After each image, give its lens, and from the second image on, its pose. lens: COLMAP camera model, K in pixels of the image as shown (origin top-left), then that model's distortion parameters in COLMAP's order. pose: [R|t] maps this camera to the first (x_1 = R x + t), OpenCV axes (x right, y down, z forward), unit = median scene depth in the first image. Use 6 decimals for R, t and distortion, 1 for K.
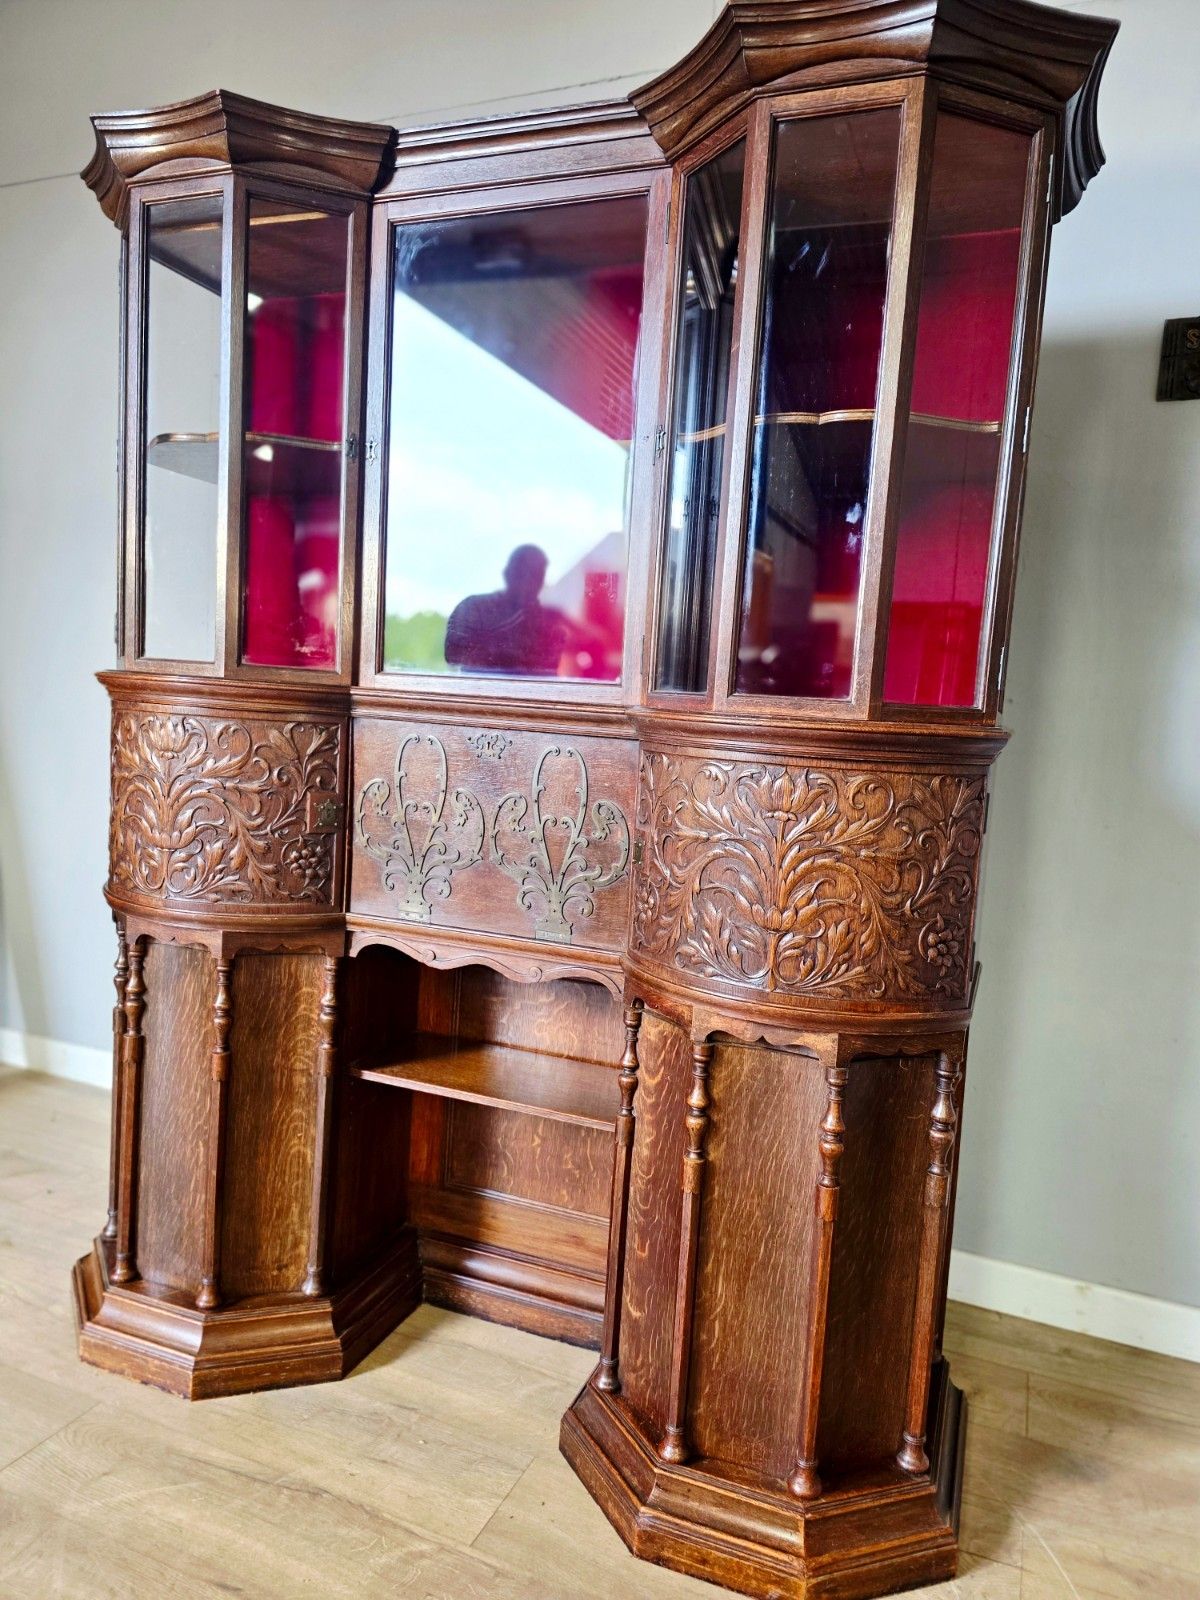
lens RADIAL K [[1089.3, 0, 608.3], [0, 1089.3, 807.2], [0, 0, 1]] dist [0.053740, -0.058798]
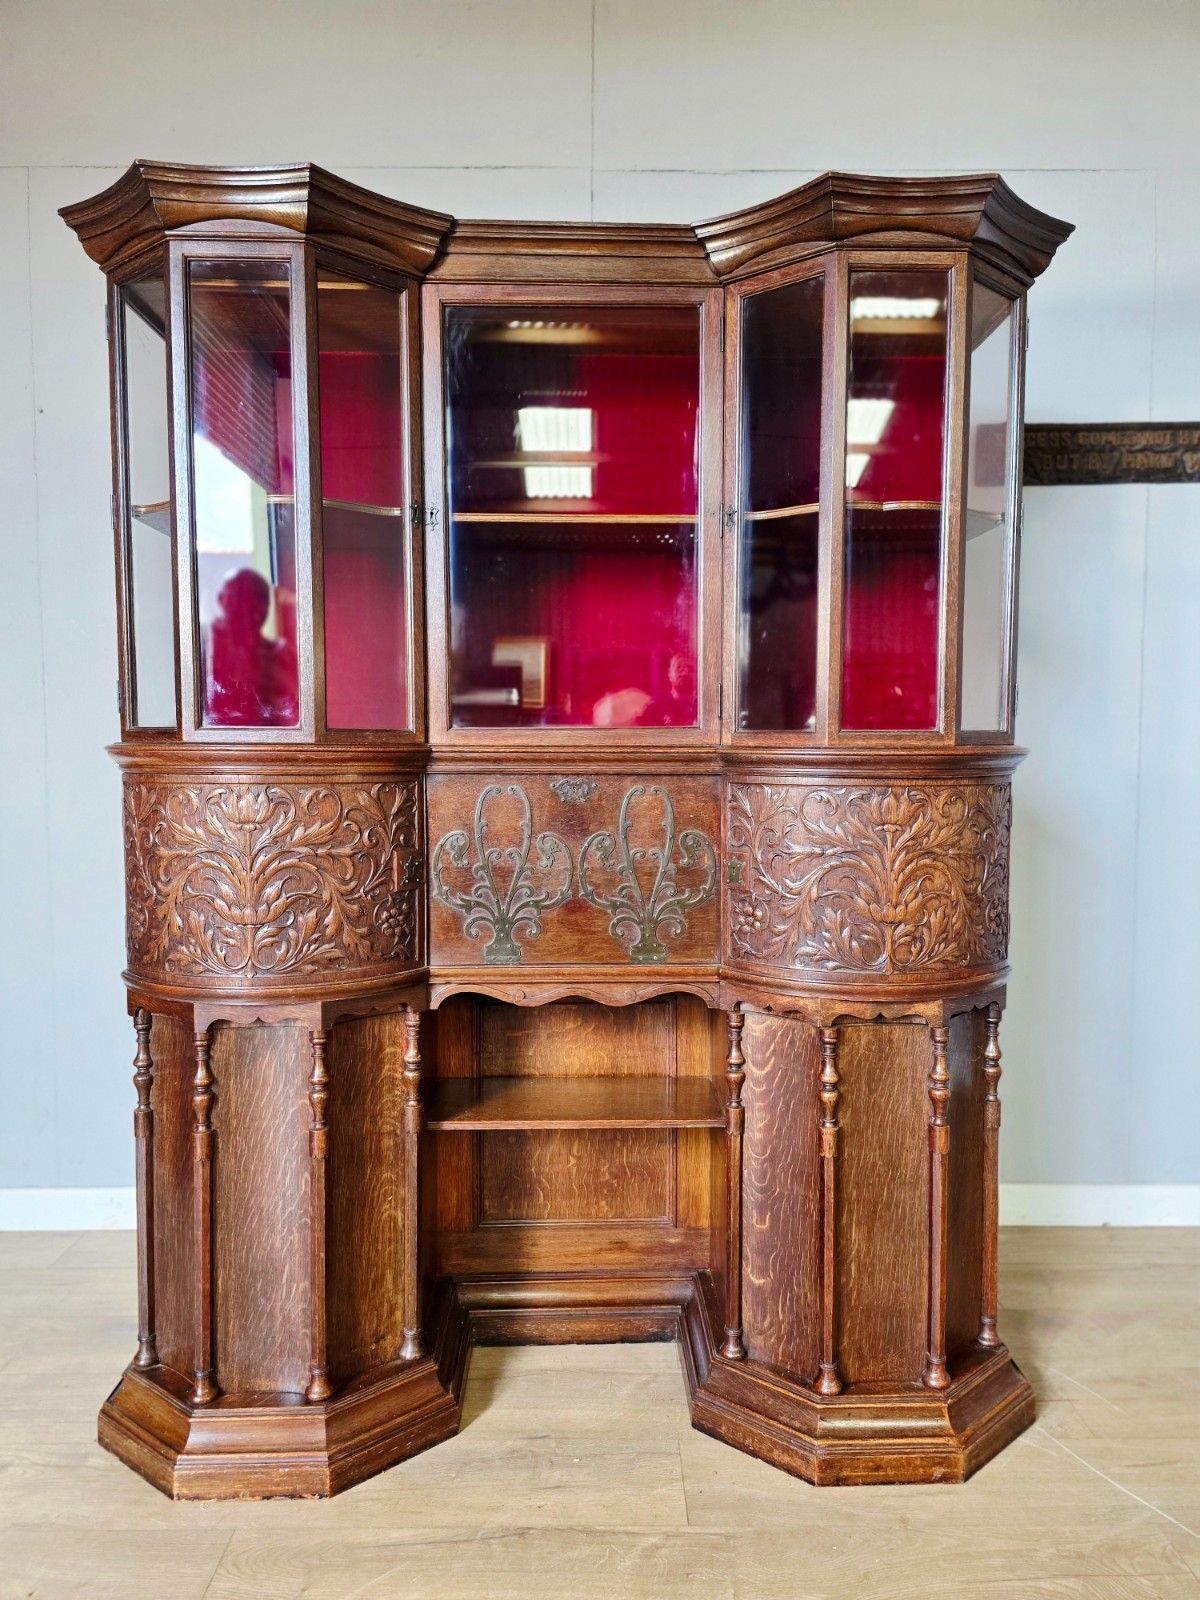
lens RADIAL K [[1089.3, 0, 619.1], [0, 1089.3, 795.6], [0, 0, 1]] dist [0.053740, -0.058798]
pose [[0.917587, -0.079971, 0.389408, -0.477486], [0.092854, 0.995576, -0.014341, -0.031270], [-0.386538, 0.049318, 0.920954, -0.008005]]
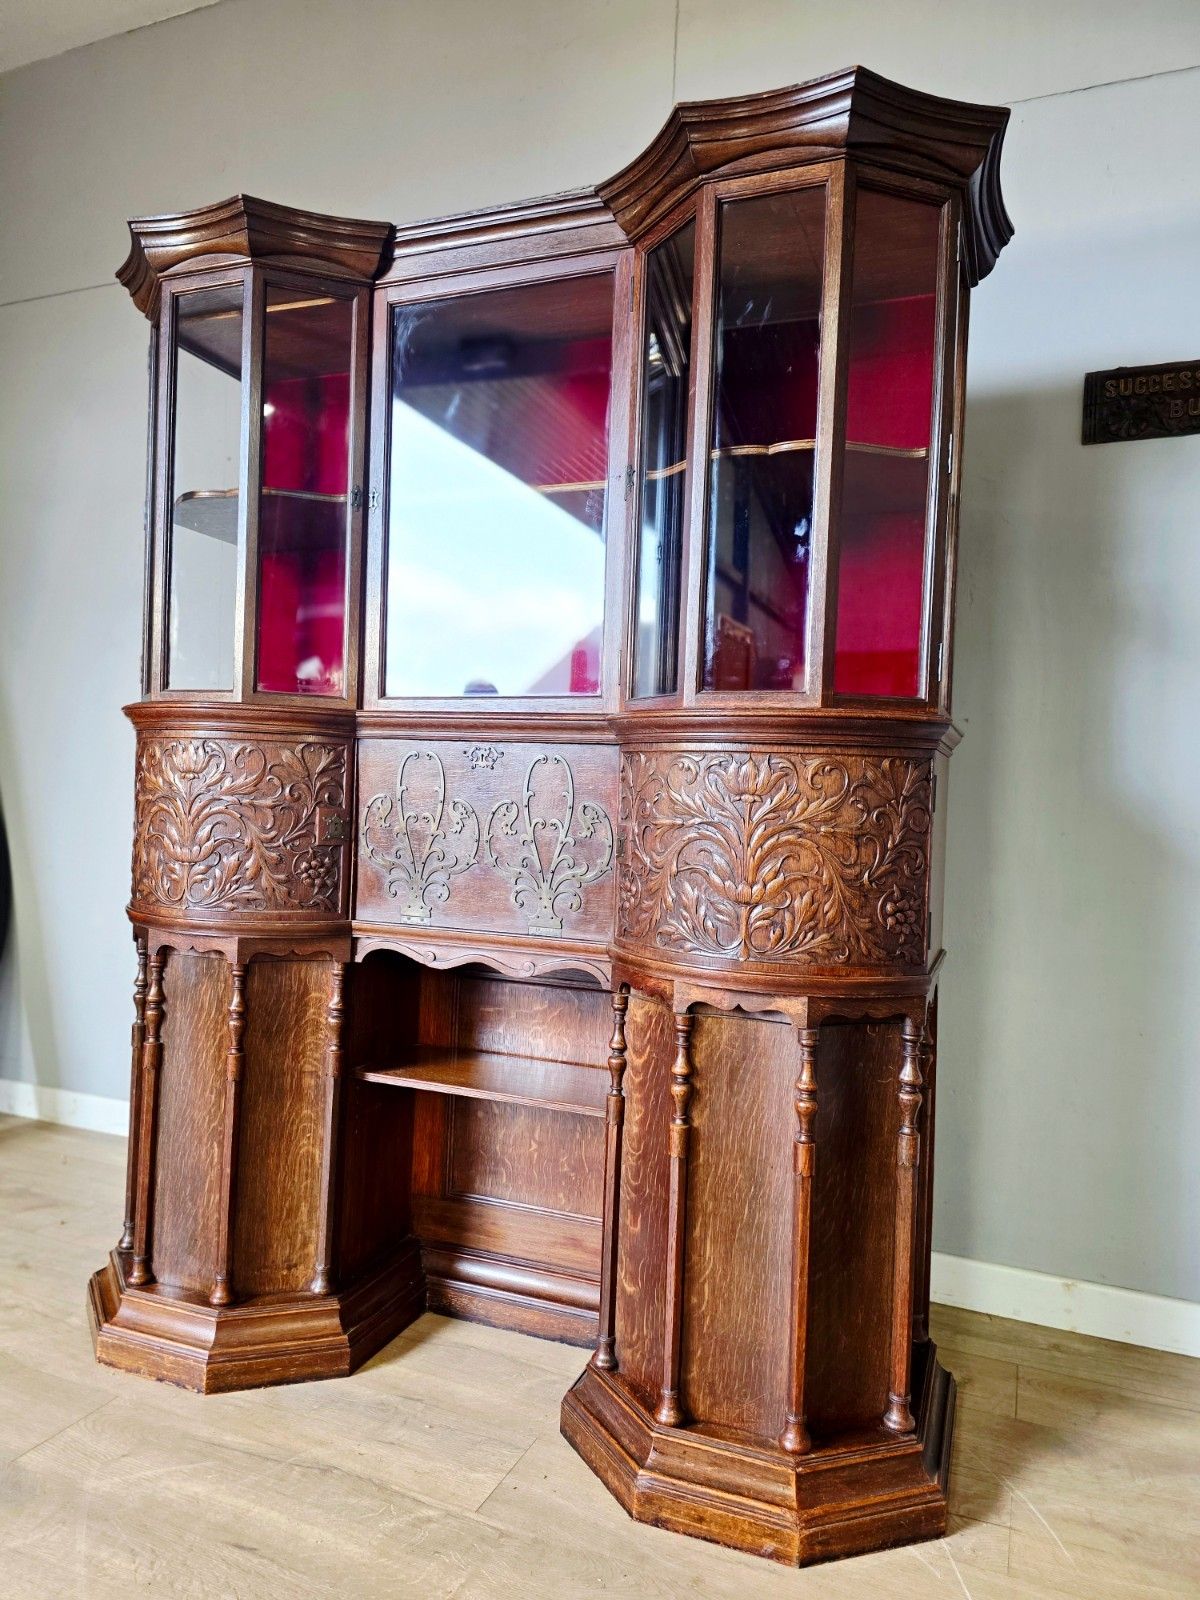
lens RADIAL K [[1089.3, 0, 592.9], [0, 1089.3, 801.7], [0, 0, 1]] dist [0.053740, -0.058798]
pose [[0.999672, -0.024364, -0.007945, 0.008553], [0.023536, 0.995523, -0.091543, 0.087854], [0.010140, 0.091326, 0.995769, -0.081111]]
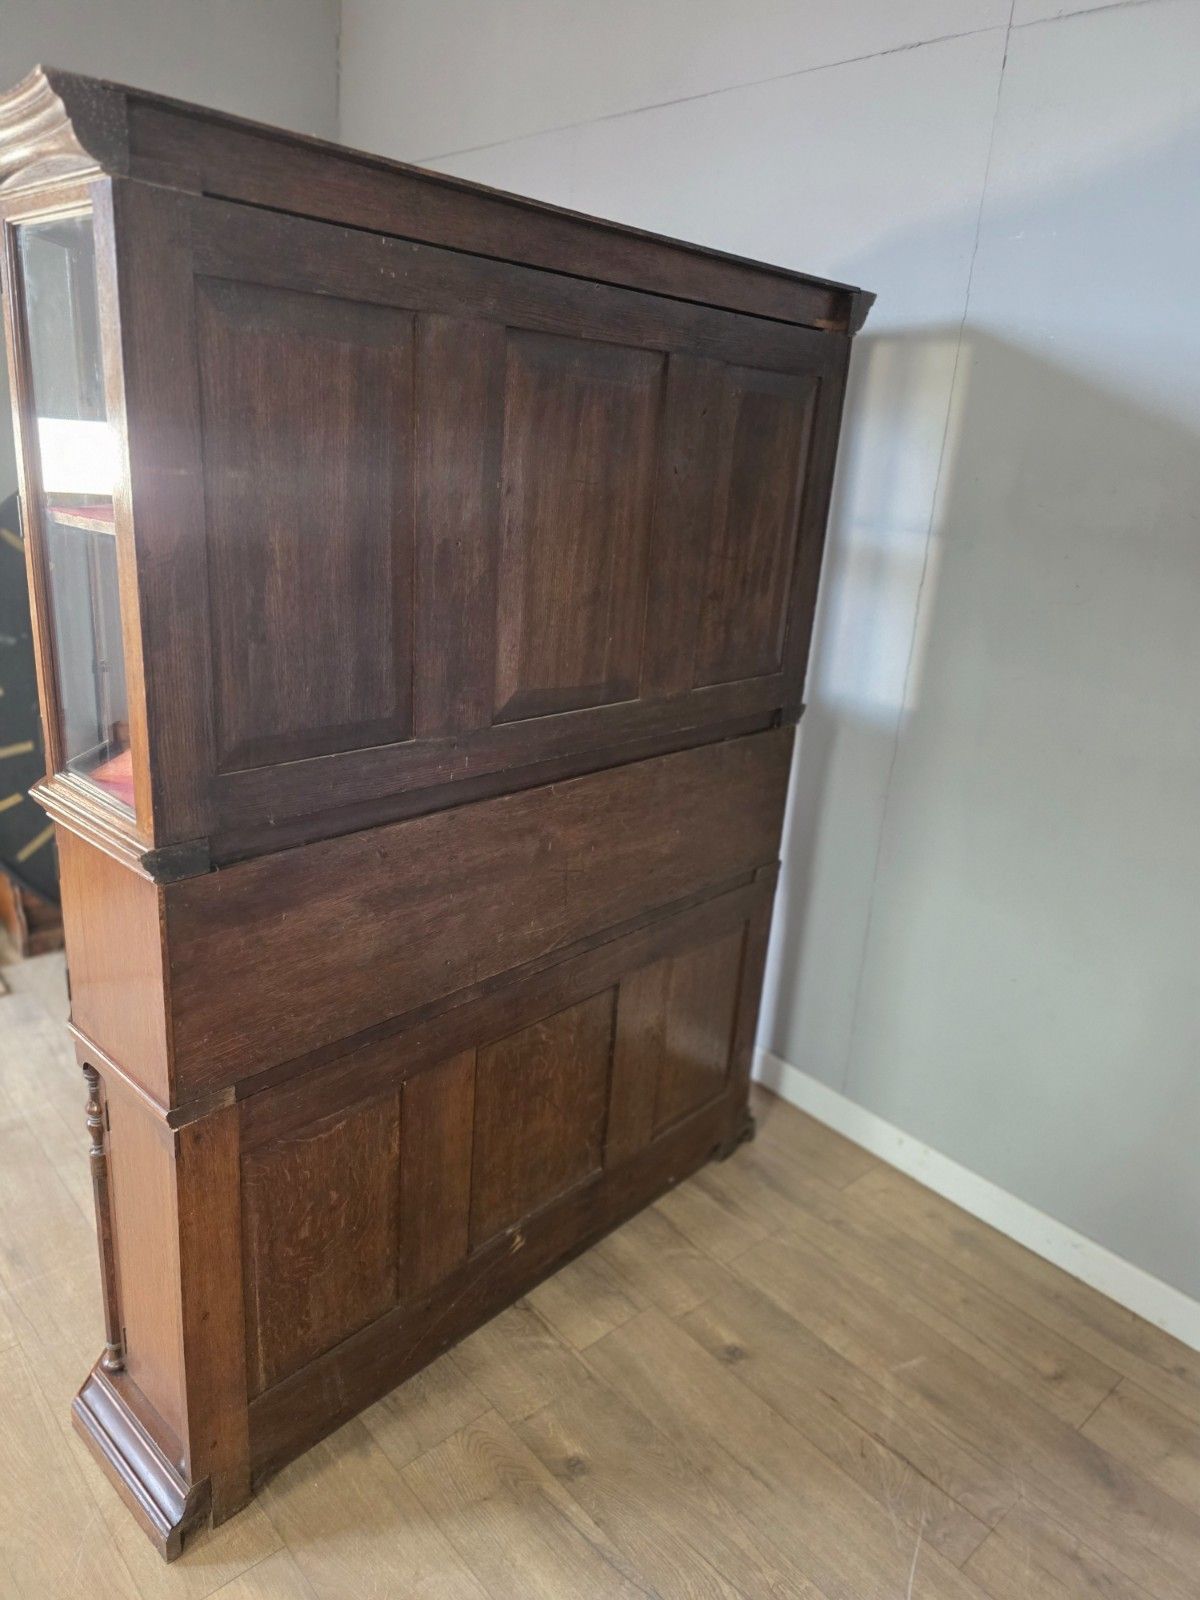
lens RADIAL K [[1089.3, 0, 576.8], [0, 1089.3, 811.0], [0, 0, 1]] dist [0.053740, -0.058798]
pose [[0.890943, 0.140089, -0.431968, 0.333094], [-0.042195, 0.972651, 0.228406, -0.287746], [0.452151, -0.185270, 0.872488, -0.096512]]
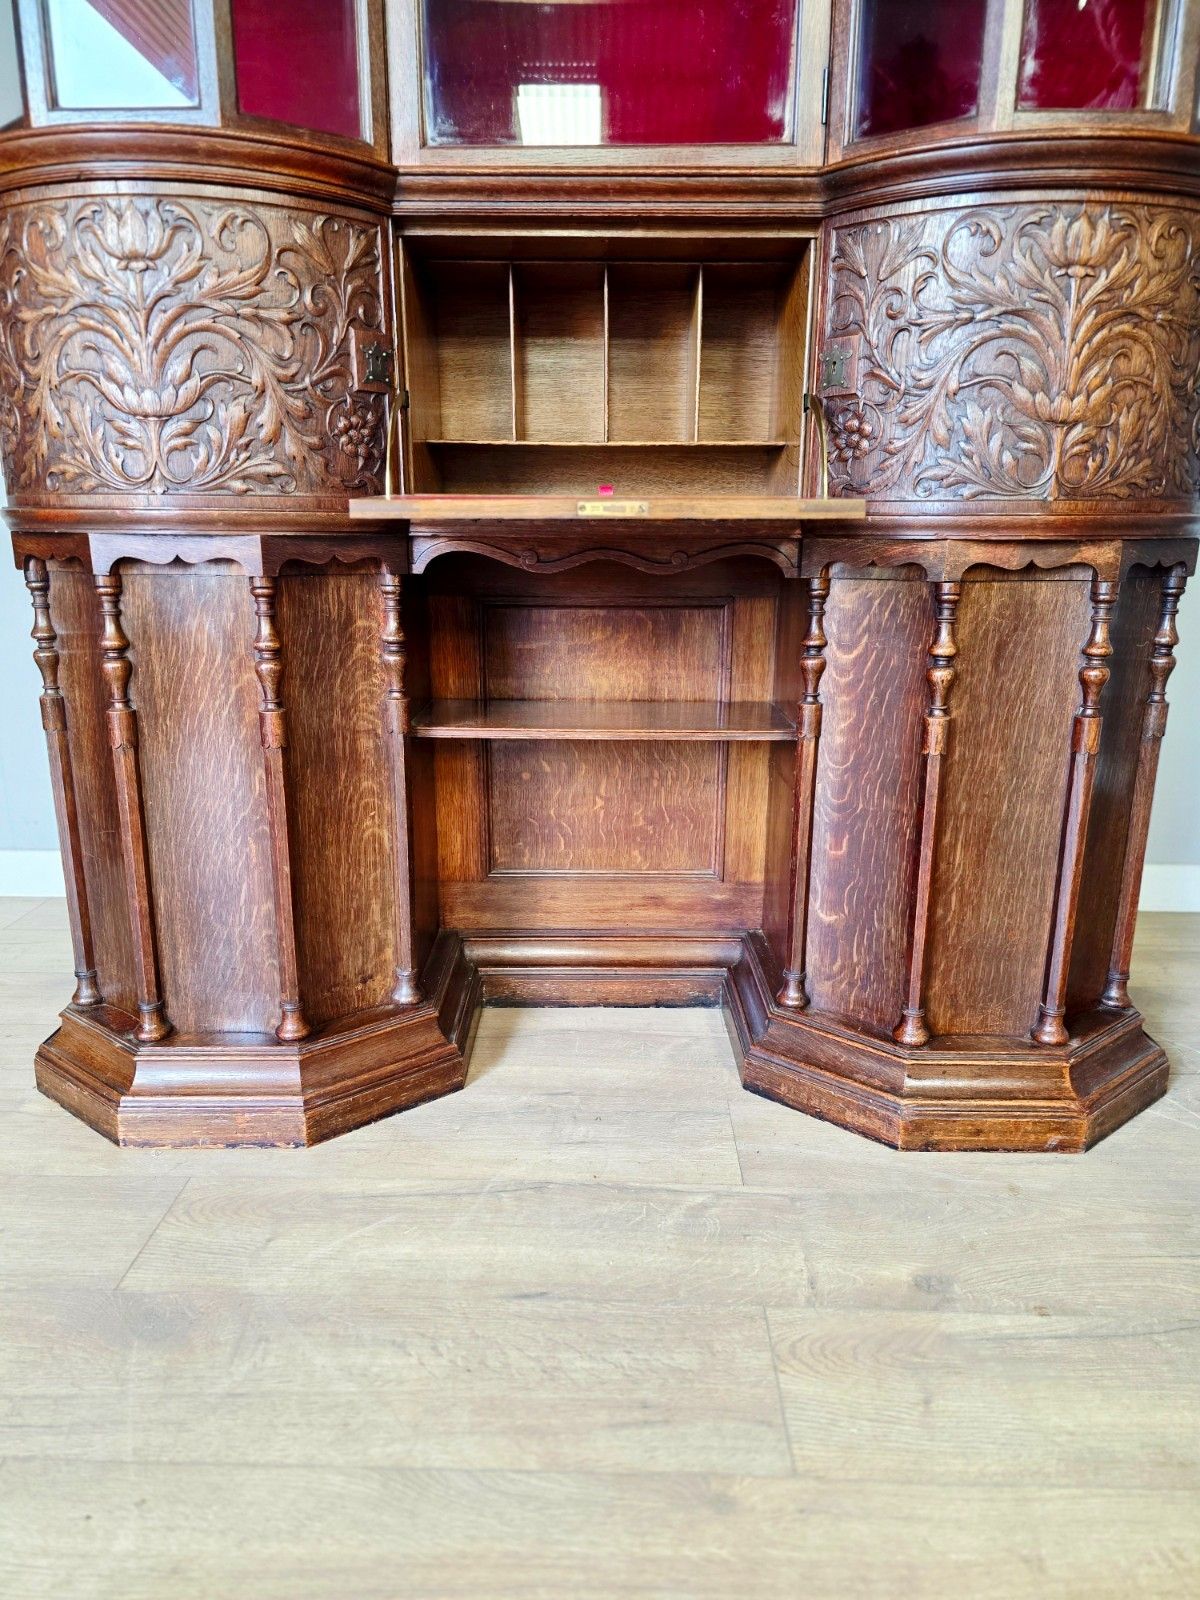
lens RADIAL K [[1086.3, 0, 594.1], [0, 1086.3, 817.5], [0, 0, 1]] dist [0.066219, -0.069575]
pose [[0.932998, -0.149733, 0.327253, -0.413829], [0.088119, 0.976705, 0.195660, 0.173199], [-0.348926, -0.153713, 0.924458, 0.239061]]
